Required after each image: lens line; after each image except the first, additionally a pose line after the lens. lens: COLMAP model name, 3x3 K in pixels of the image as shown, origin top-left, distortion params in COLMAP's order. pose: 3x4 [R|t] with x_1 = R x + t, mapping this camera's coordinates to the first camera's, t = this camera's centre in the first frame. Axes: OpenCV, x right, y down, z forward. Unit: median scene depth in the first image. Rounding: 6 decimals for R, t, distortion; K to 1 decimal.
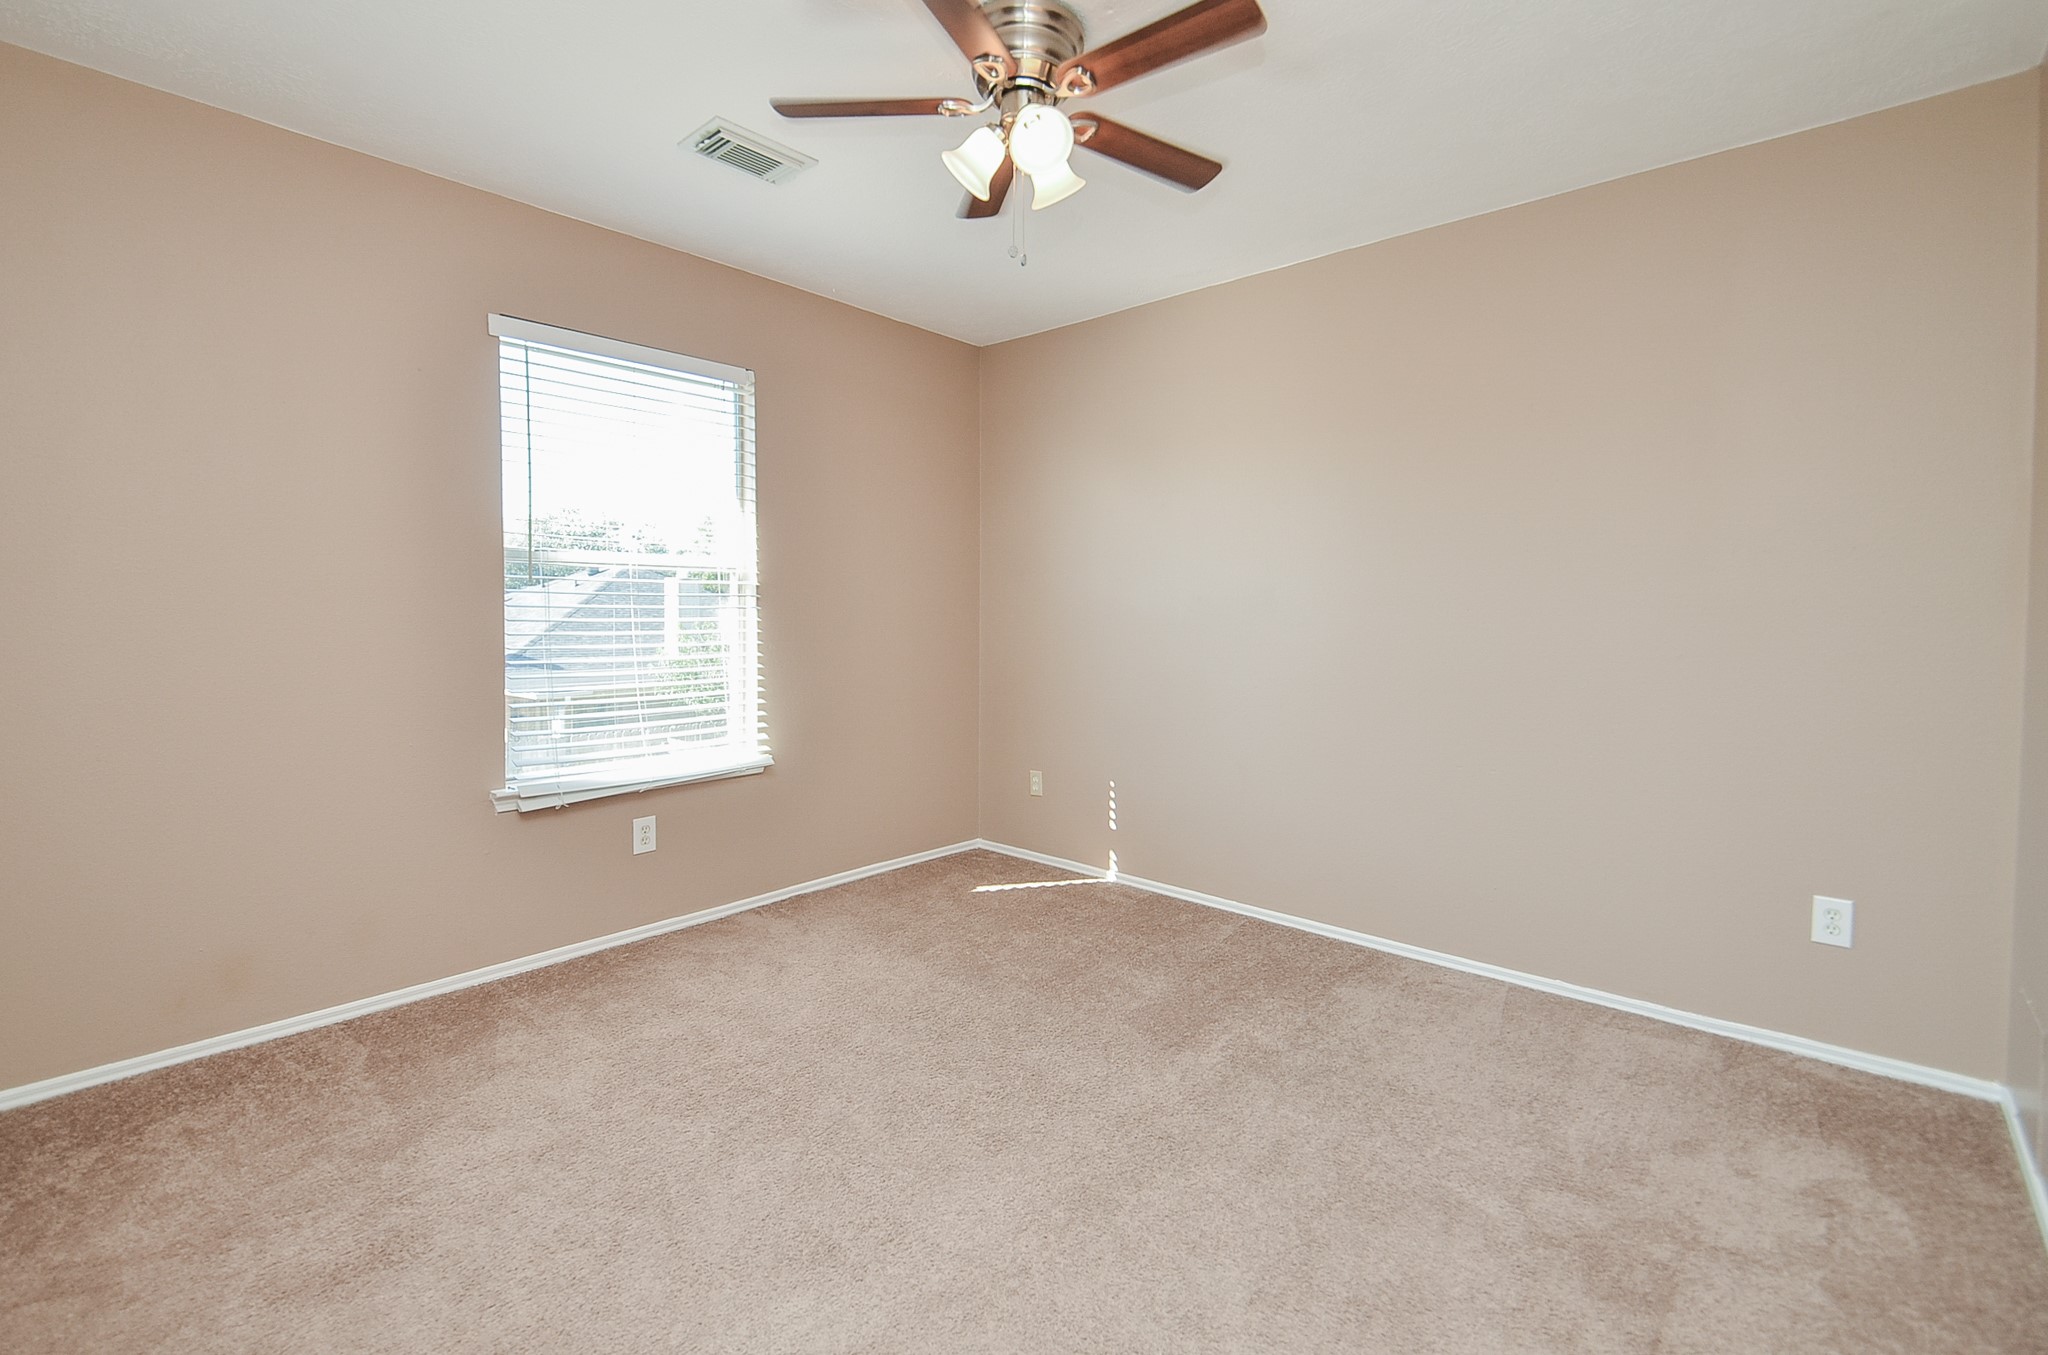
lens RADIAL K [[928.3, 0, 1030.5], [0, 928.3, 666.2], [0, 0, 1]] dist [0.001162, -0.004454]
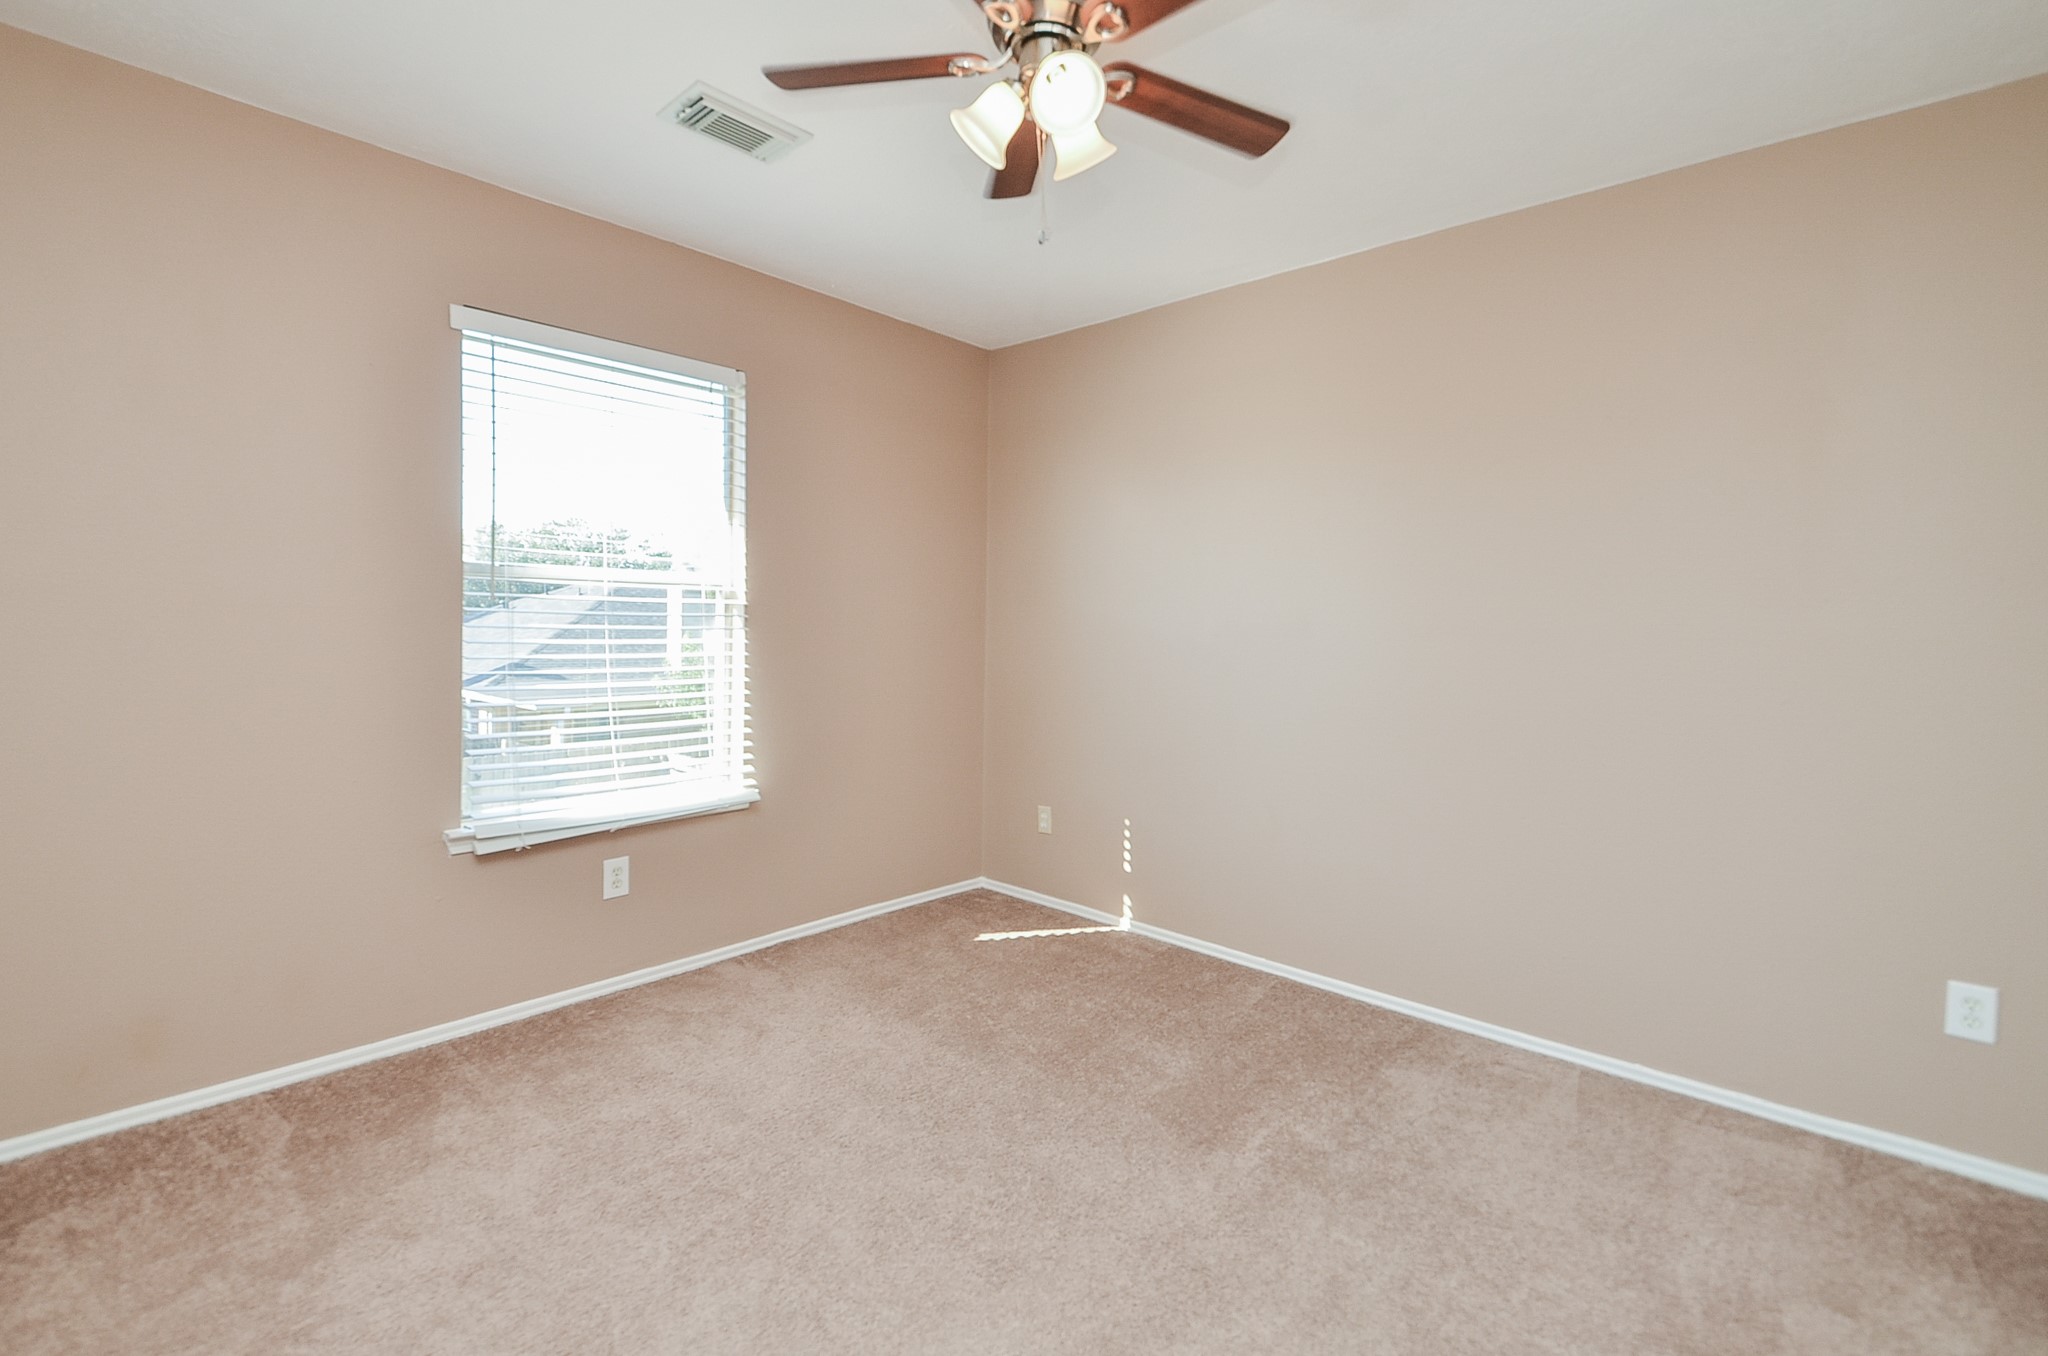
lens RADIAL K [[928.3, 0, 1018.6], [0, 928.3, 672.8], [0, 0, 1]] dist [0.001162, -0.004454]
pose [[0.999781, 0.011852, -0.017257, -0.009401], [-0.011976, 0.999903, -0.007099, -0.022990], [0.017172, 0.007304, 0.999826, 0.120062]]
